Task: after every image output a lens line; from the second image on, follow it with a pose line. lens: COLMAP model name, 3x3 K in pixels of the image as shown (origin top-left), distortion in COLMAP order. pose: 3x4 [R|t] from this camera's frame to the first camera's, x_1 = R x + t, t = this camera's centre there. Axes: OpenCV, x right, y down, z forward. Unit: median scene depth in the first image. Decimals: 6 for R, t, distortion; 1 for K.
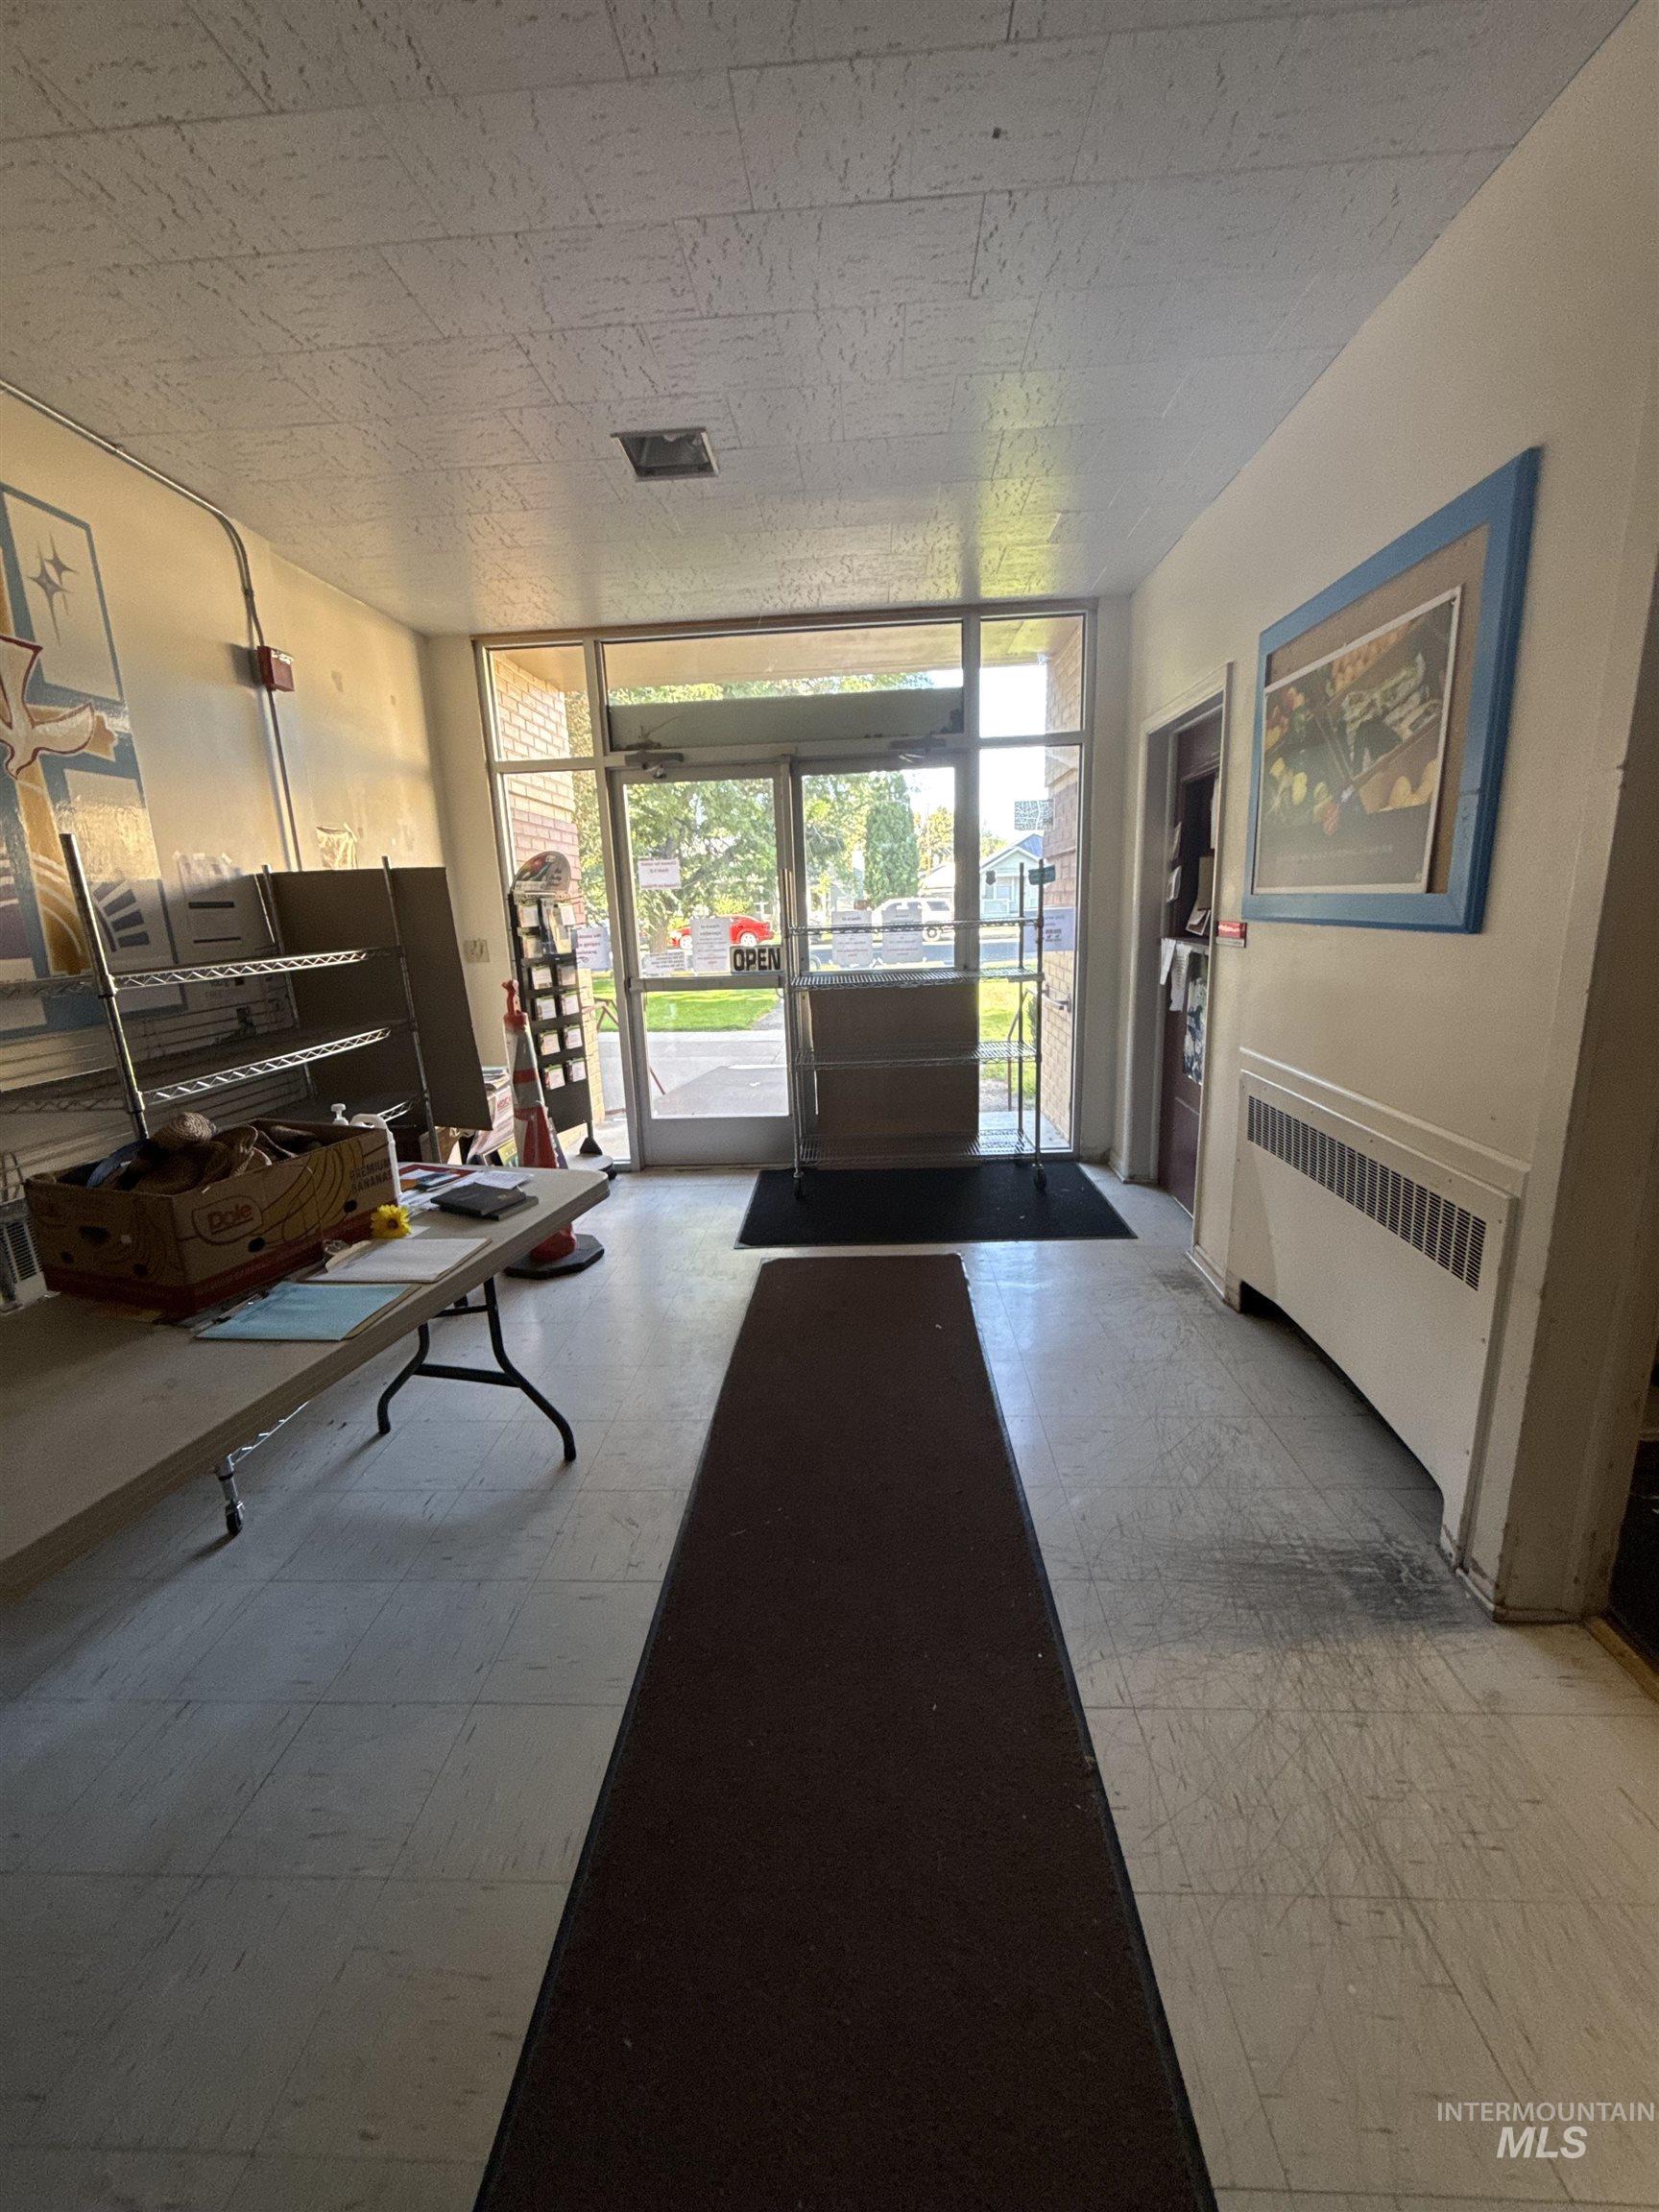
lens RADIAL K [[883.0, 0, 828.5], [0, 883.0, 1102.8], [0, 0, 1]] dist [-0.000805, 0.000237]
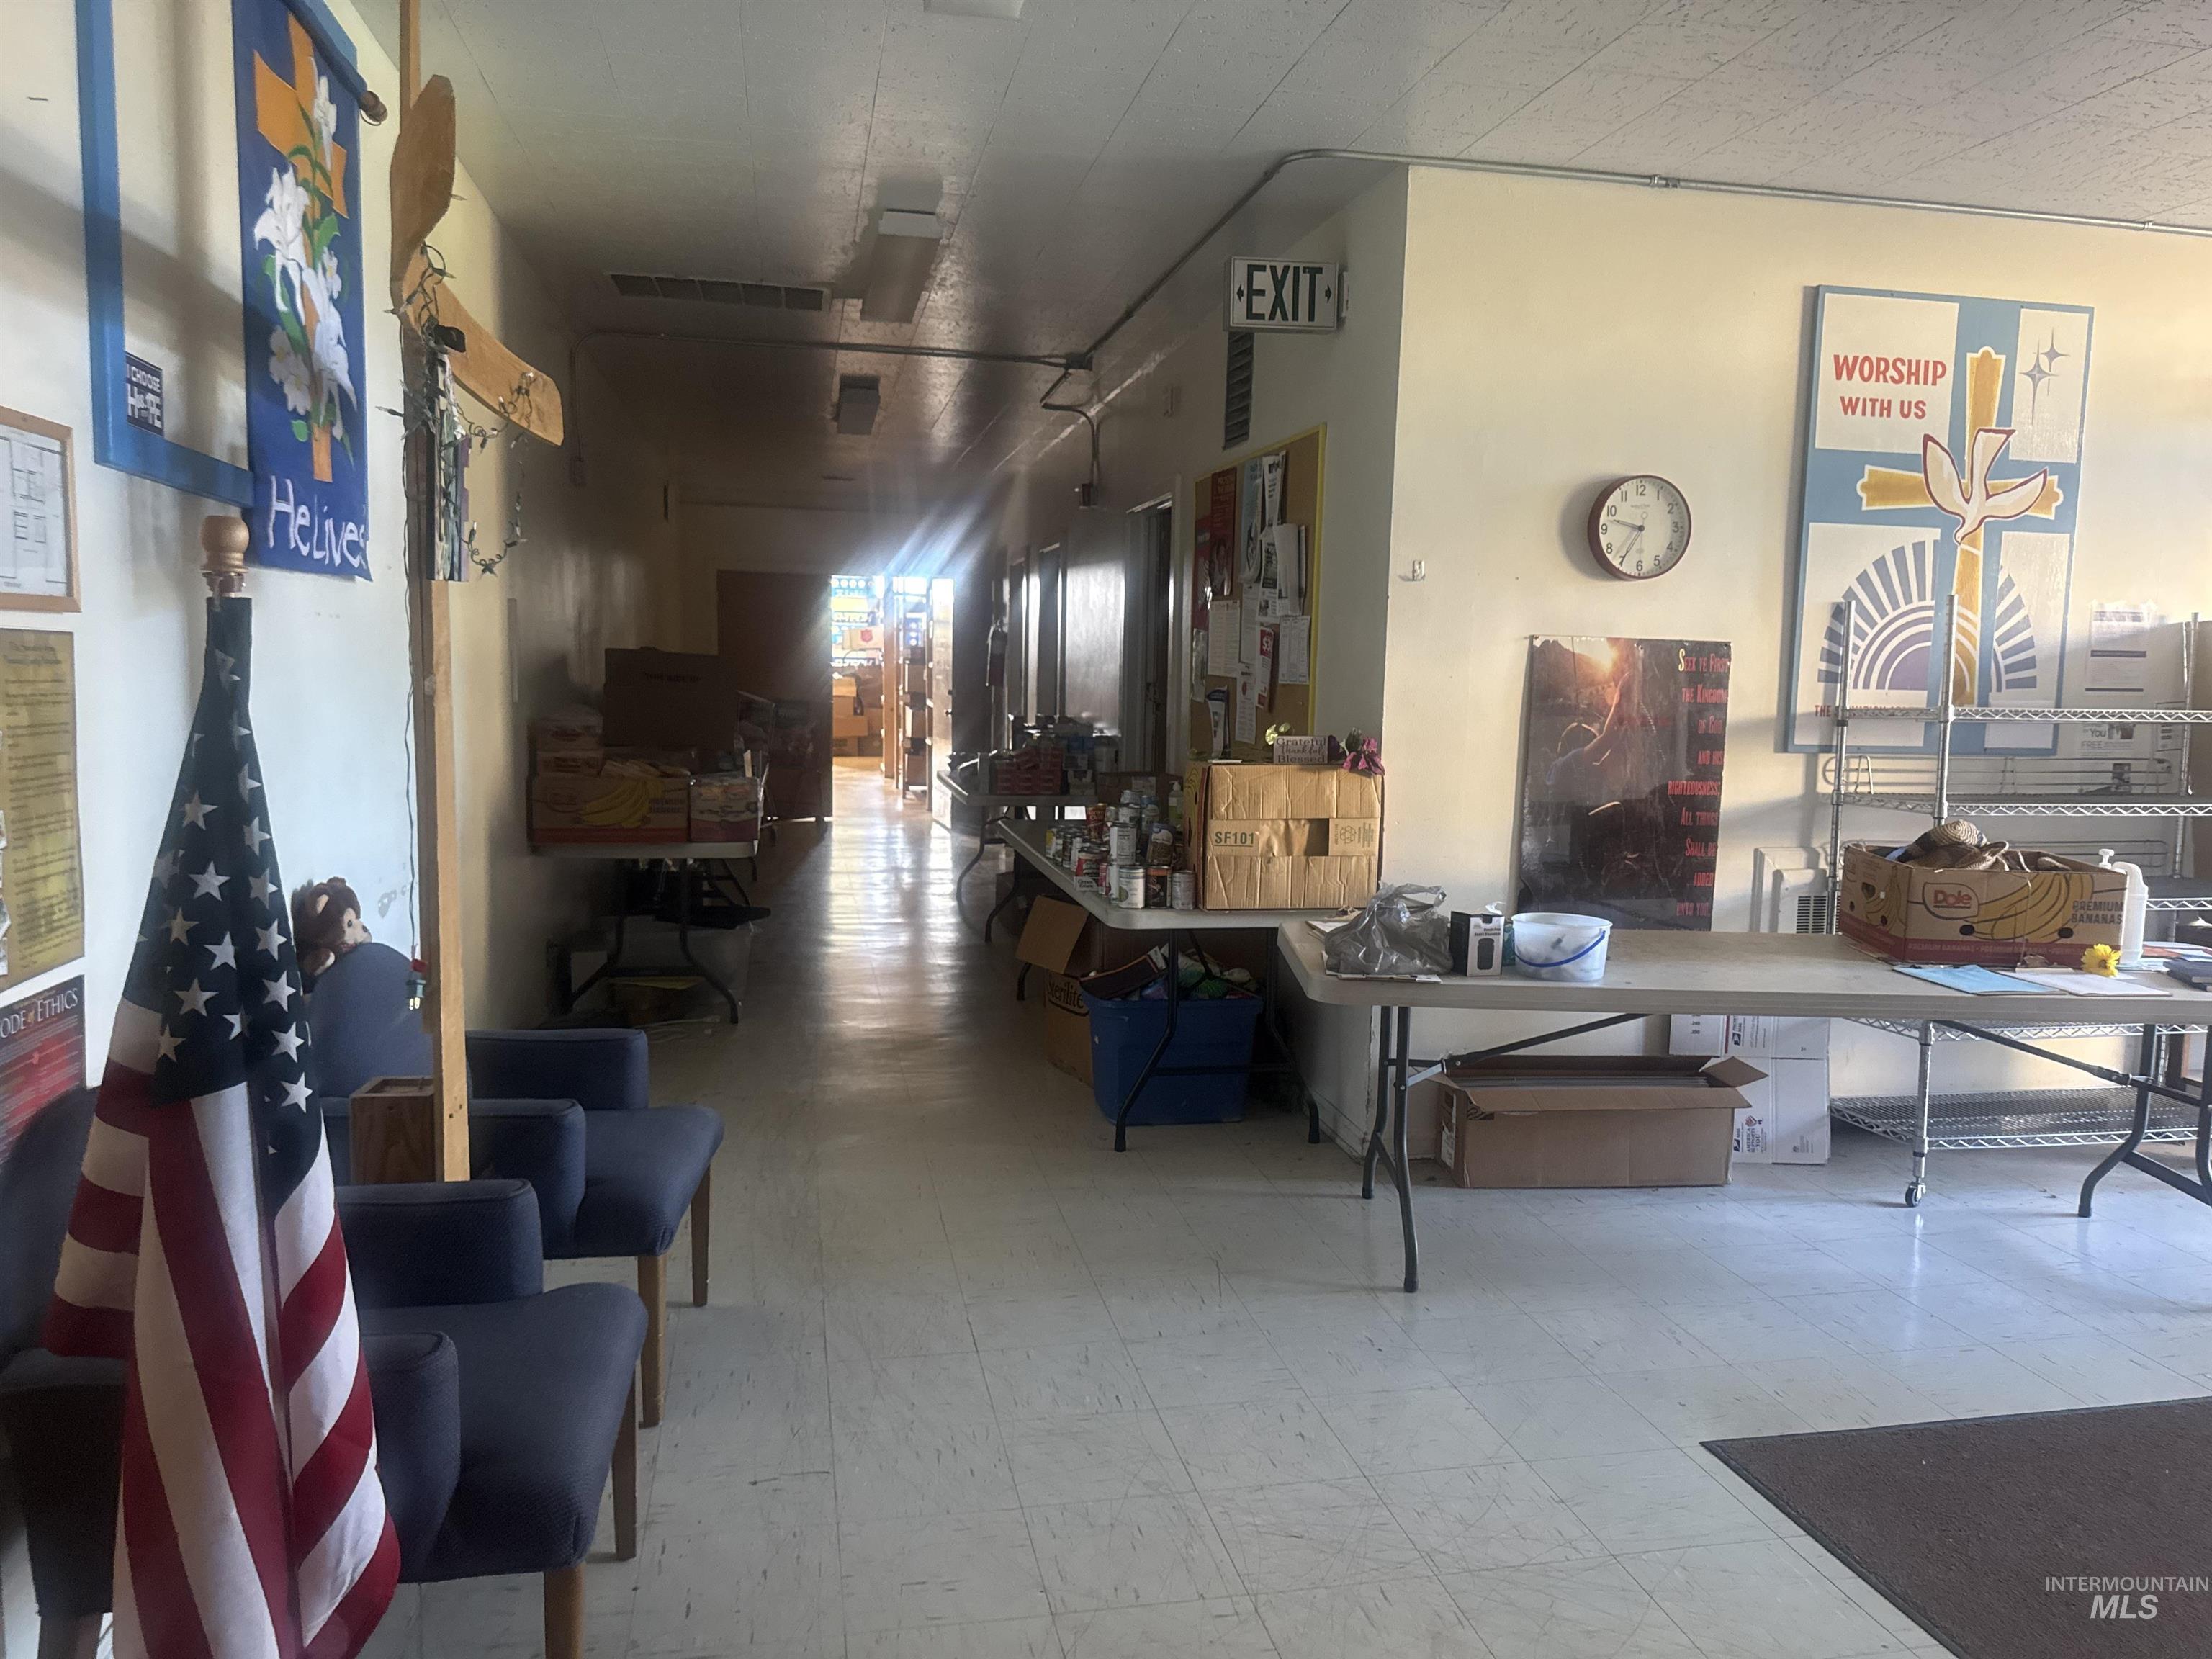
lens RADIAL K [[1572.1, 0, 1104.9], [0, 1572.1, 824.5], [0, 0, 1]] dist [-0.006962, -0.002420]
pose [[0.244999, 0.147512, -0.958236, 0.873970], [-0.248166, 0.964972, 0.085099, 0.105170], [0.937224, 0.216952, 0.273025, -0.575340]]
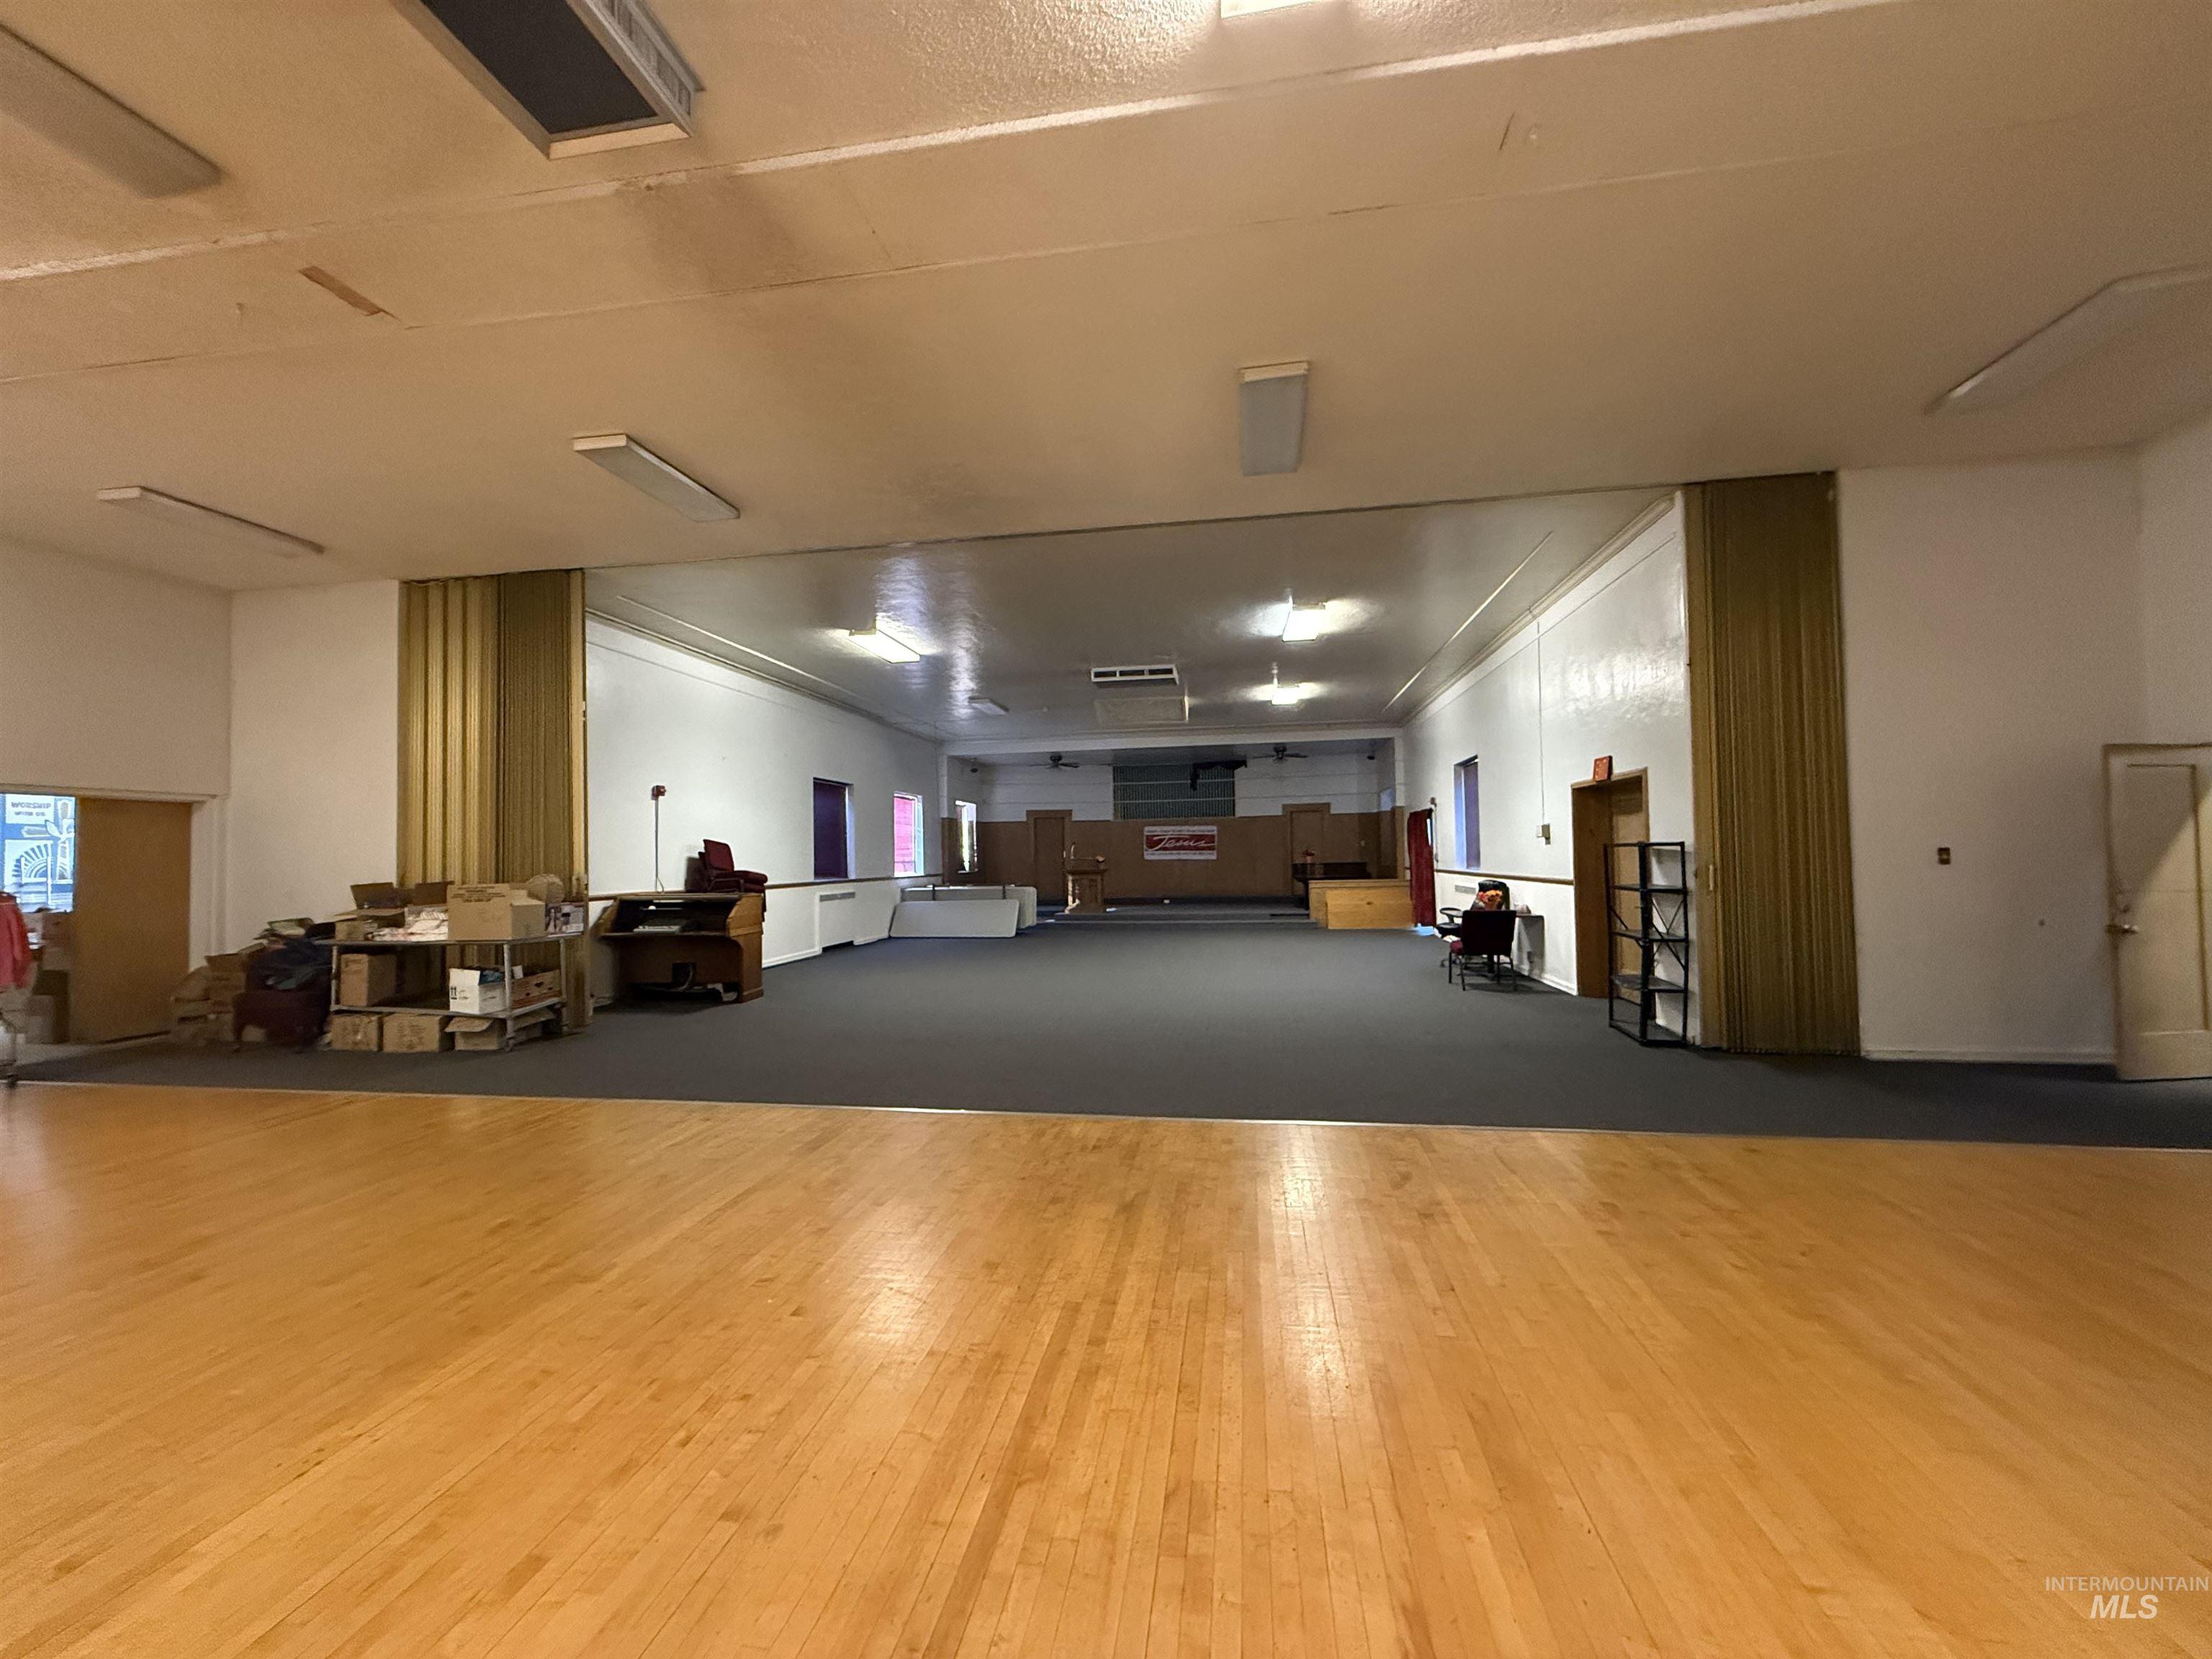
lens RADIAL K [[883.0, 0, 1113.5], [0, 883.0, 828.8], [0, 0, 1]] dist [-0.000805, 0.000237]
pose [[0.994851, 0.020973, -0.099151, 5.940048], [-0.045192, 0.967503, -0.248789, 0.577545], [0.090711, 0.251989, 0.963469, -3.574035]]
